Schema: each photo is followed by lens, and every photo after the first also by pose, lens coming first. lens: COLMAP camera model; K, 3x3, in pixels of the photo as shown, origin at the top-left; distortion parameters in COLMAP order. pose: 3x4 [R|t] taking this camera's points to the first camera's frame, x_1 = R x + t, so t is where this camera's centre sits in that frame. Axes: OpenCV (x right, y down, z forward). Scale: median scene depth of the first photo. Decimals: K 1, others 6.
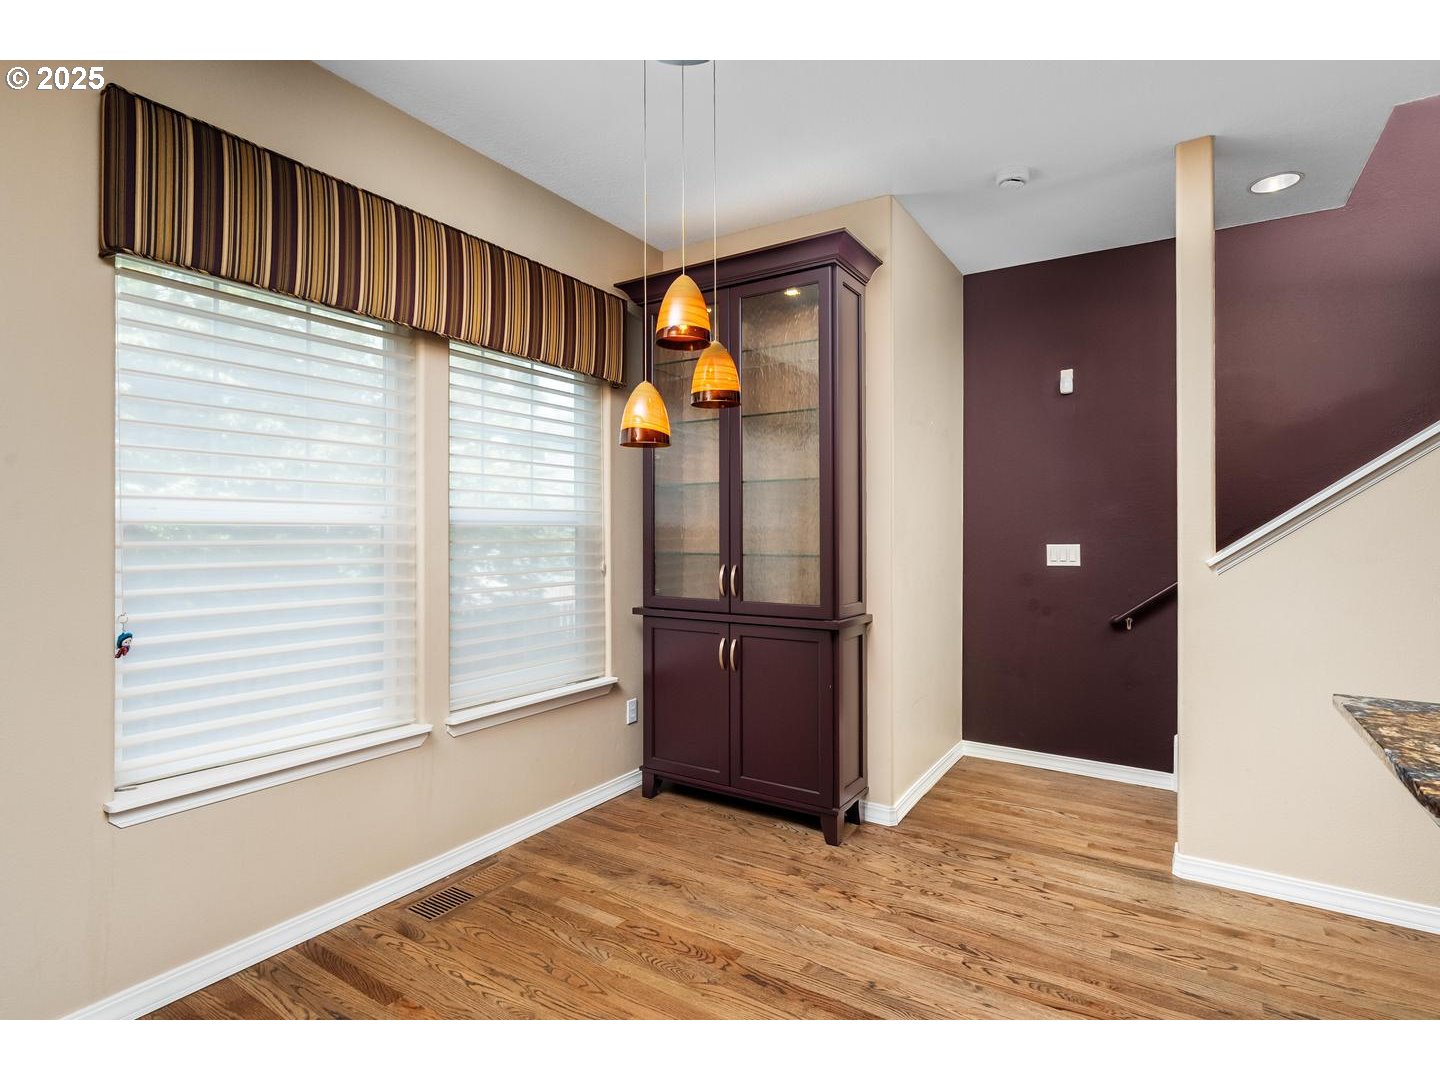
lens RADIAL K [[710.9, 0, 719.2], [0, 710.9, 535.8], [0, 0, 1]] dist [-0.004953, 0.000765]
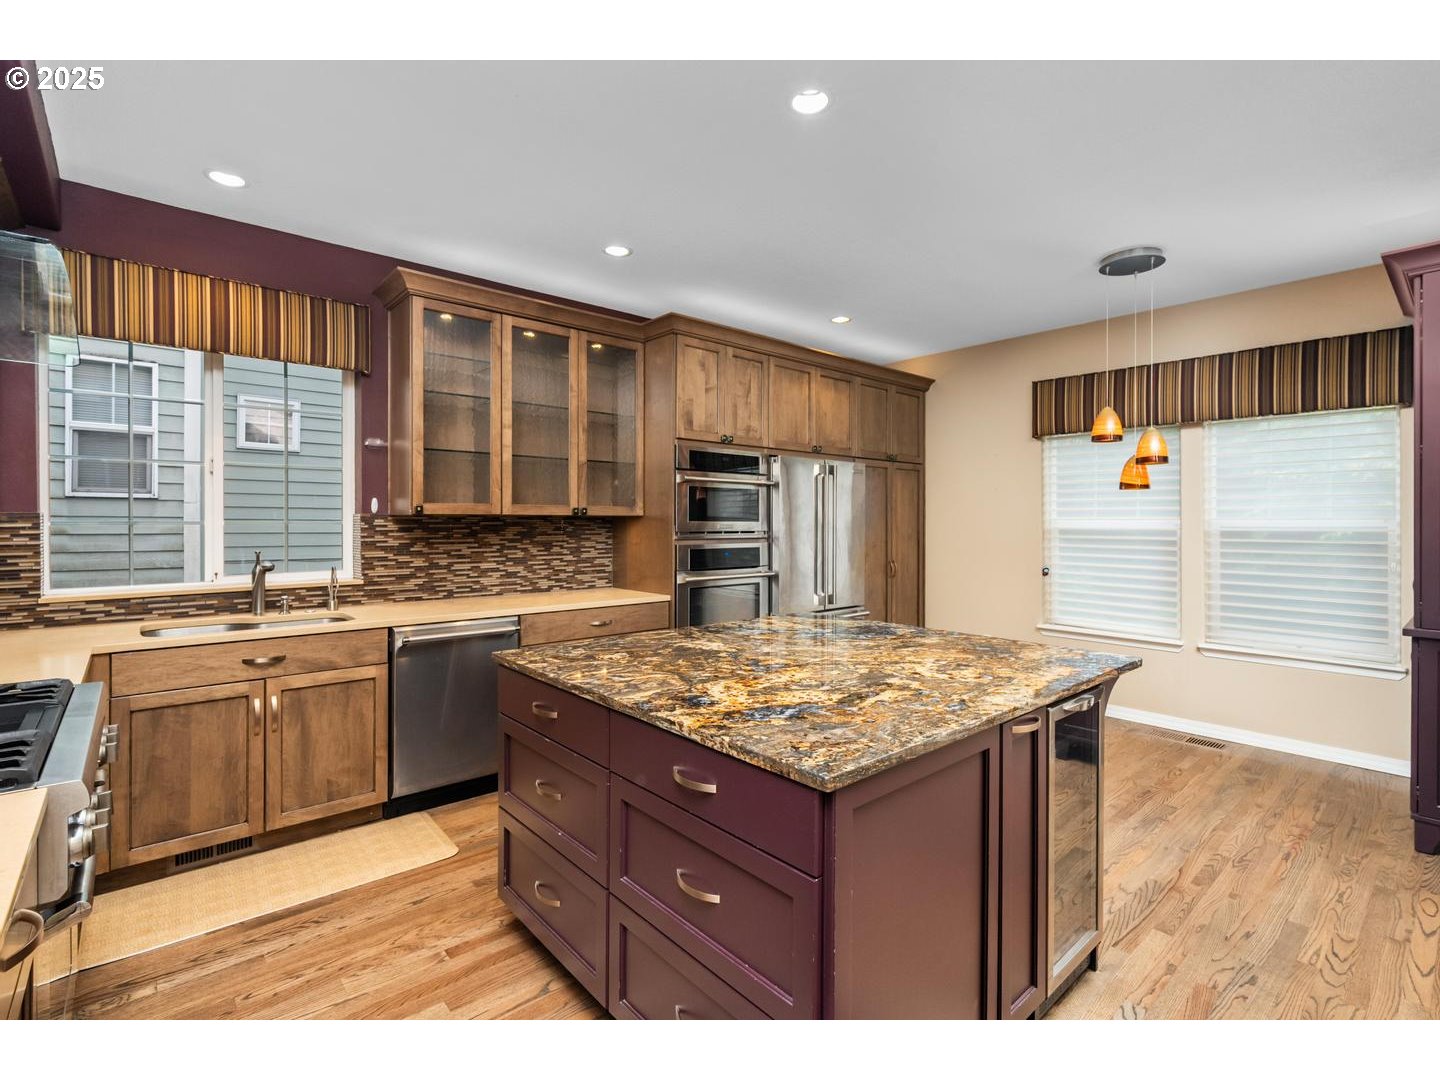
lens RADIAL K [[672.4, 0, 717.3], [0, 672.4, 535.7], [0, 0, 1]] dist [-0.015608, 0.000481]
pose [[-0.283784, 0.018321, -0.958713, 1.598654], [-0.007084, 0.999750, 0.021202, -0.027853], [0.958862, 0.012808, -0.283583, 0.371205]]
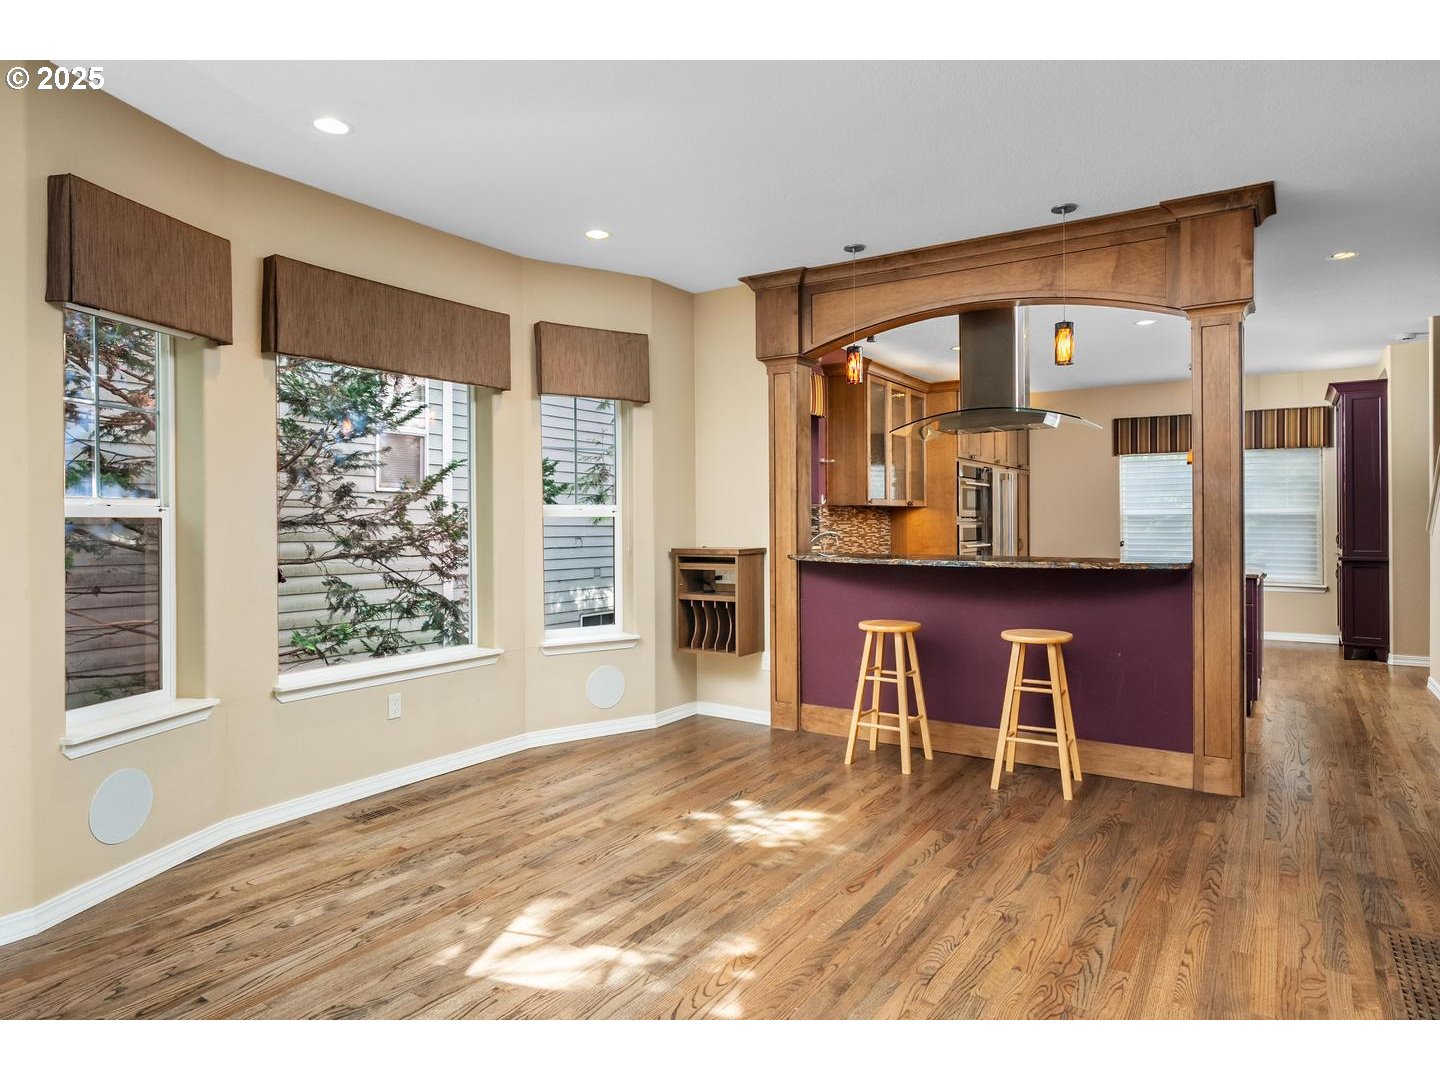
lens RADIAL K [[863.7, 0, 715.9], [0, 863.7, 517.8], [0, 0, 1]] dist [-0.001073, 0.000575]
pose [[-0.023728, -0.002701, -0.999715, 3.446388], [-0.003251, 0.999991, -0.002625, 0.018030], [0.999713, 0.003188, -0.023737, -1.063570]]
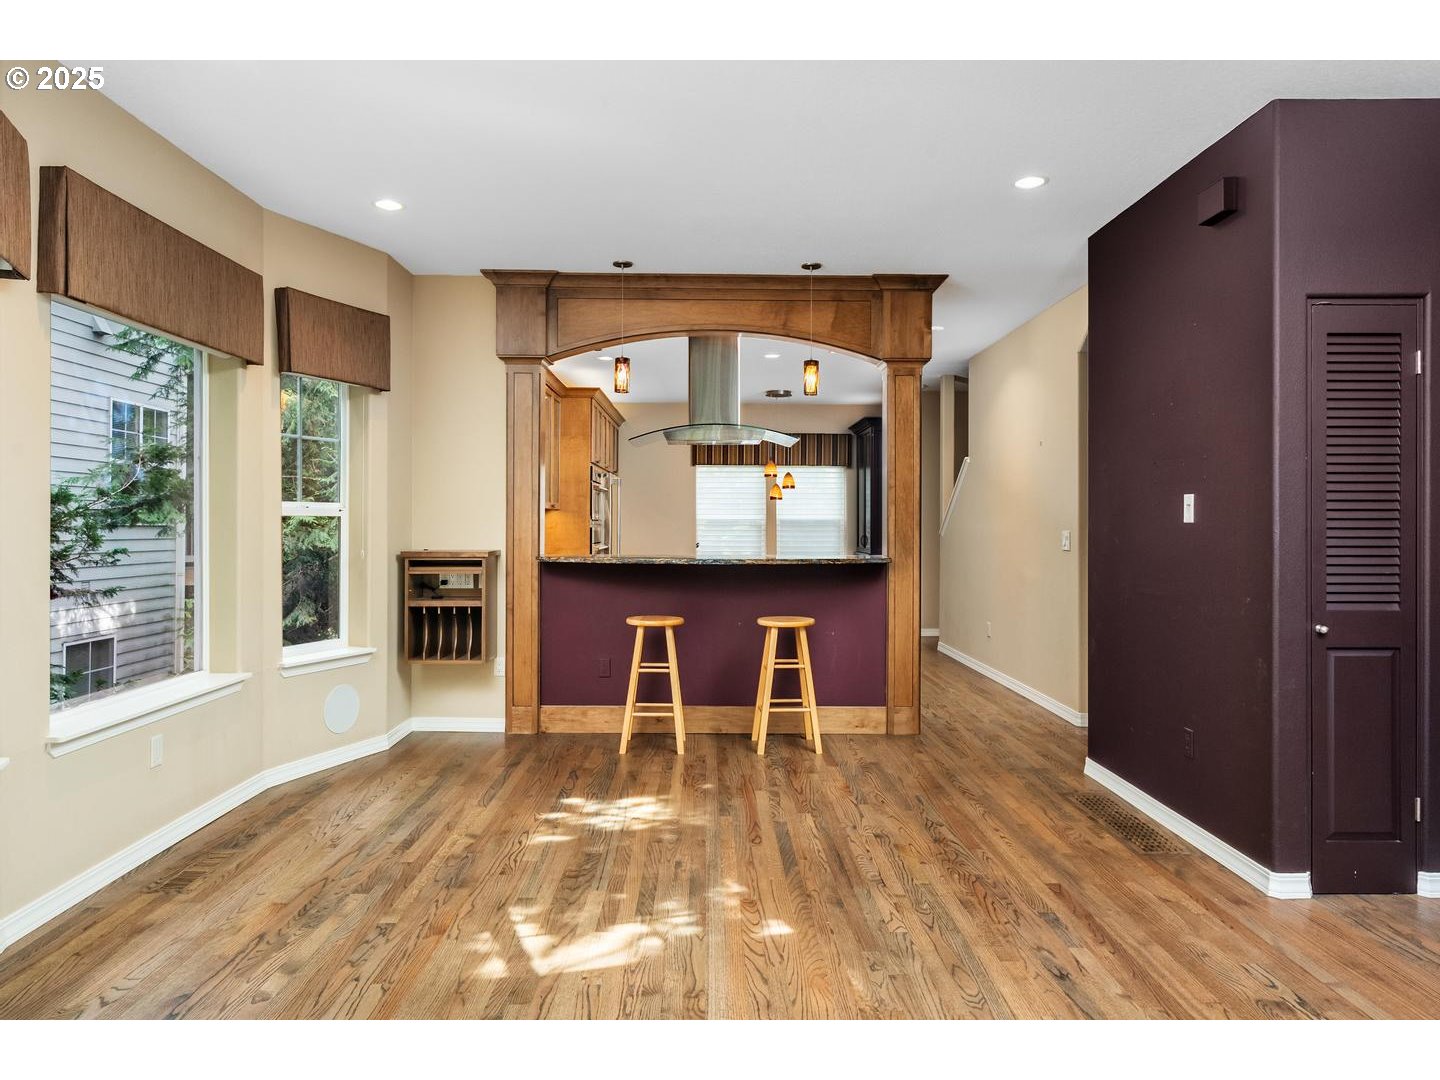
lens RADIAL K [[923.5, 0, 715.0], [0, 923.5, 519.3], [0, 0, 1]] dist [-0.000508, 0.000967]
pose [[0.540274, -0.001329, -0.841488, 3.455344], [-0.010203, 0.999915, -0.008130, 0.025630], [0.841428, 0.012978, 0.540214, -1.789275]]
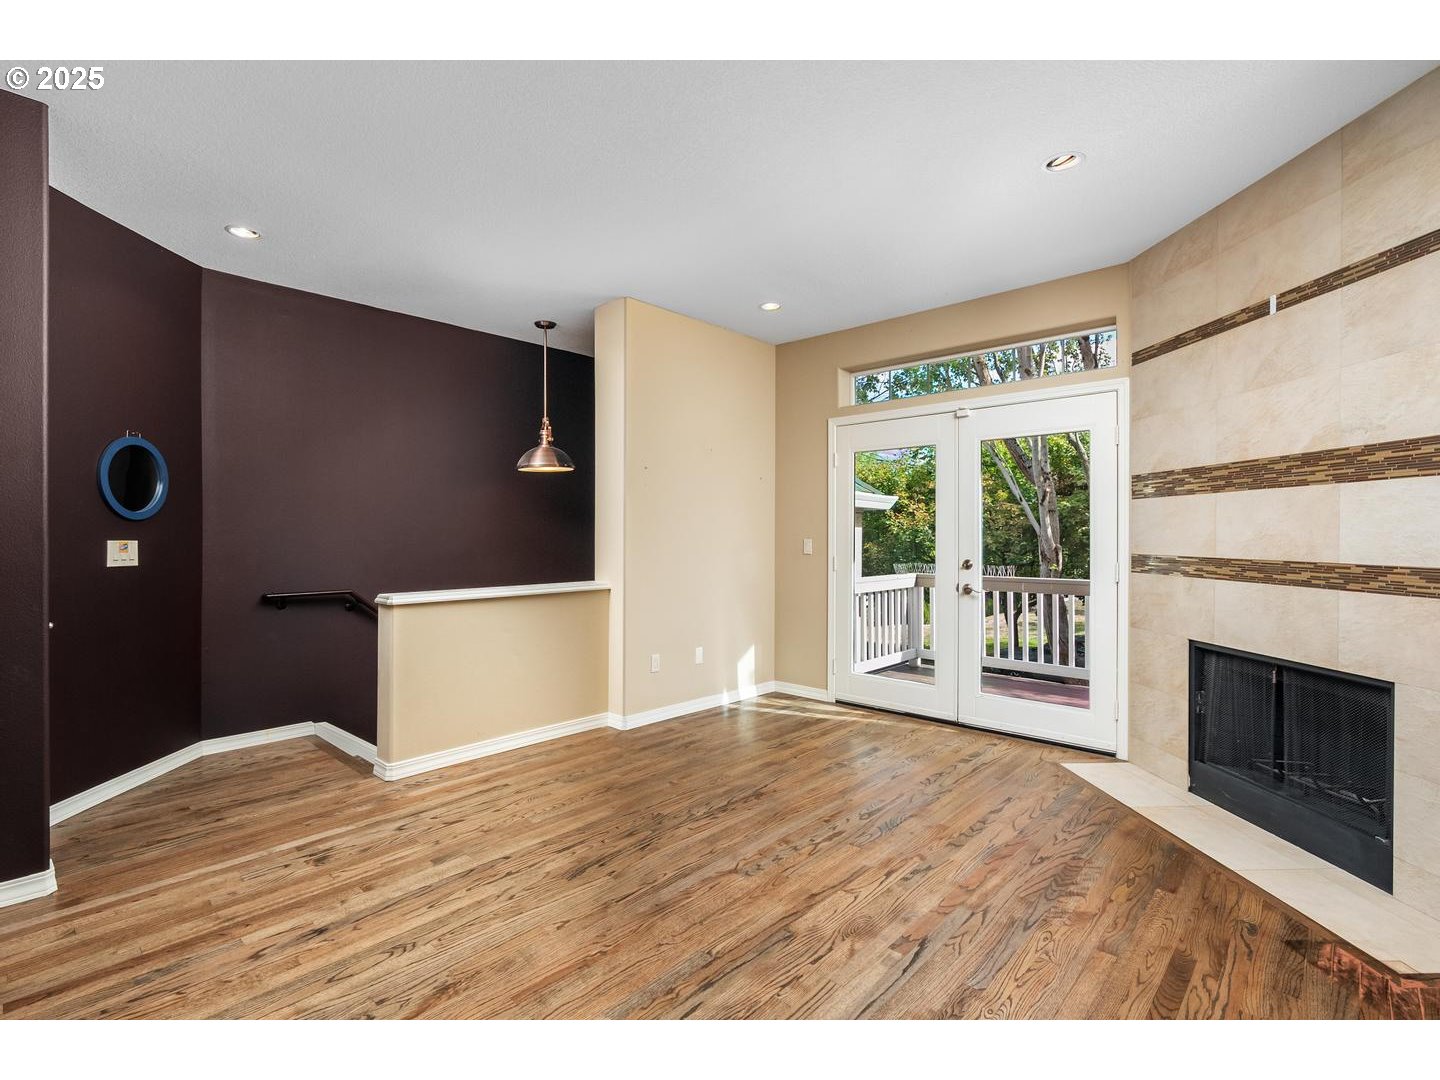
lens RADIAL K [[683.1, 0, 720.0], [0, 683.1, 537.8], [0, 0, 1]] dist [-0.002526, 0.000611]
pose [[0.181099, -0.003643, 0.983458, 1.989074], [0.008028, 0.999965, 0.002226, 0.035802], [-0.983432, 0.007492, 0.181122, -1.537464]]
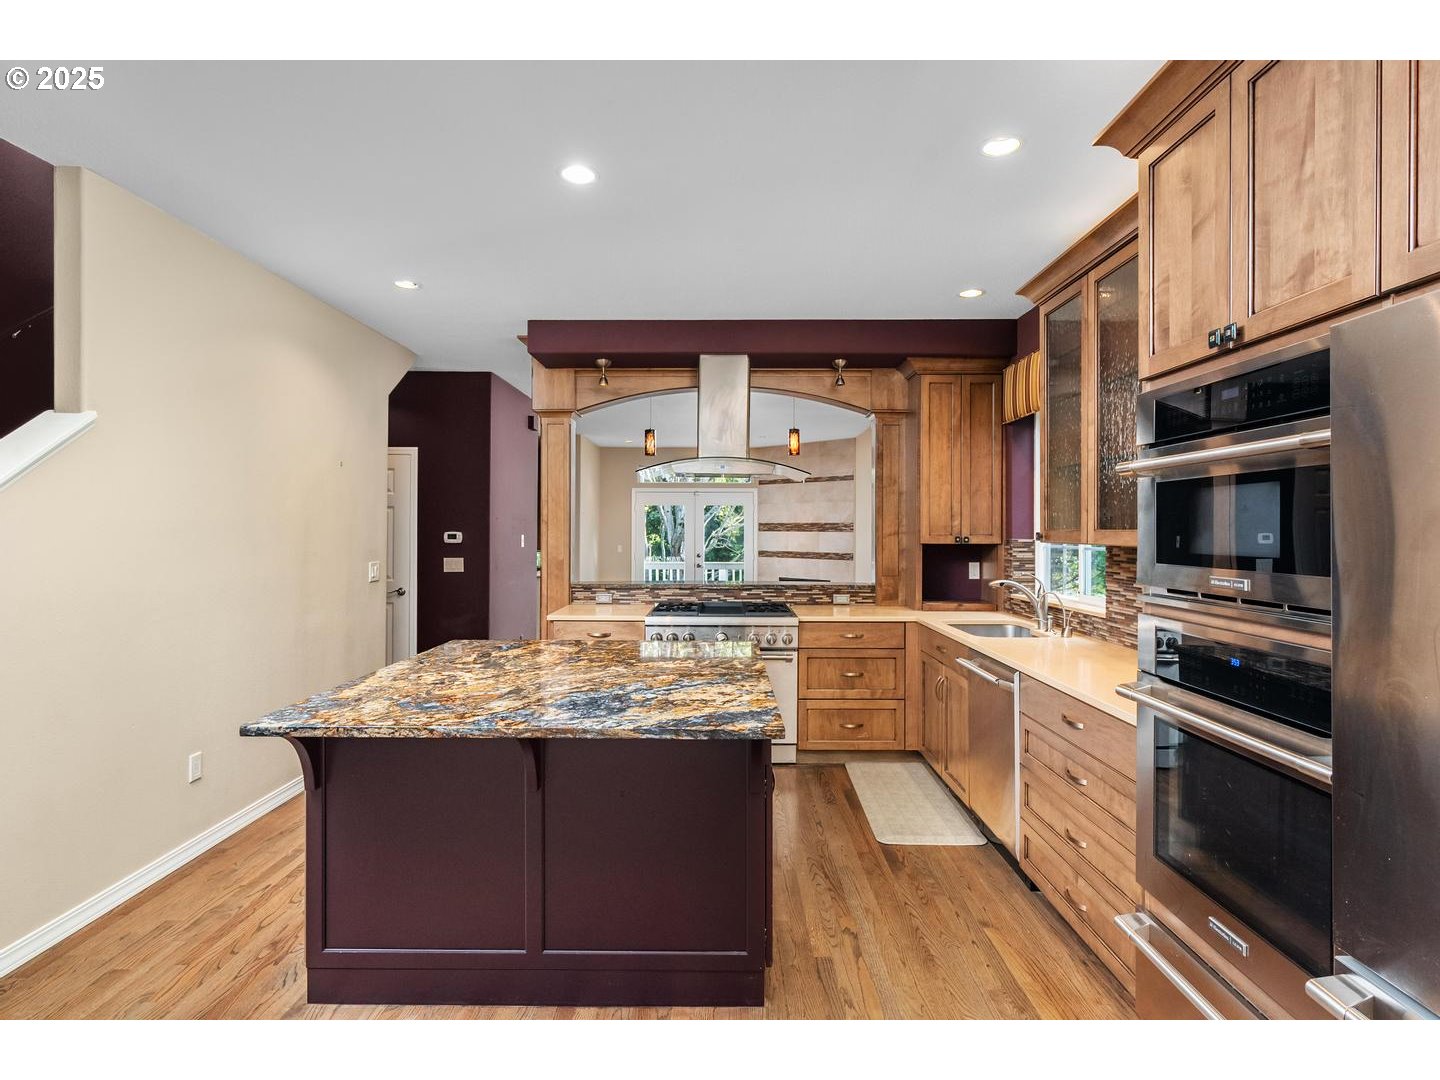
lens RADIAL K [[765.8, 0, 718.6], [0, 765.8, 533.1], [0, 0, 1]] dist [-0.001790, 0.000064]
pose [[-0.526629, -0.005410, 0.850078, -0.409619], [0.001951, 0.999969, 0.007572, -0.066997], [-0.850093, 0.005646, -0.526603, 0.660231]]
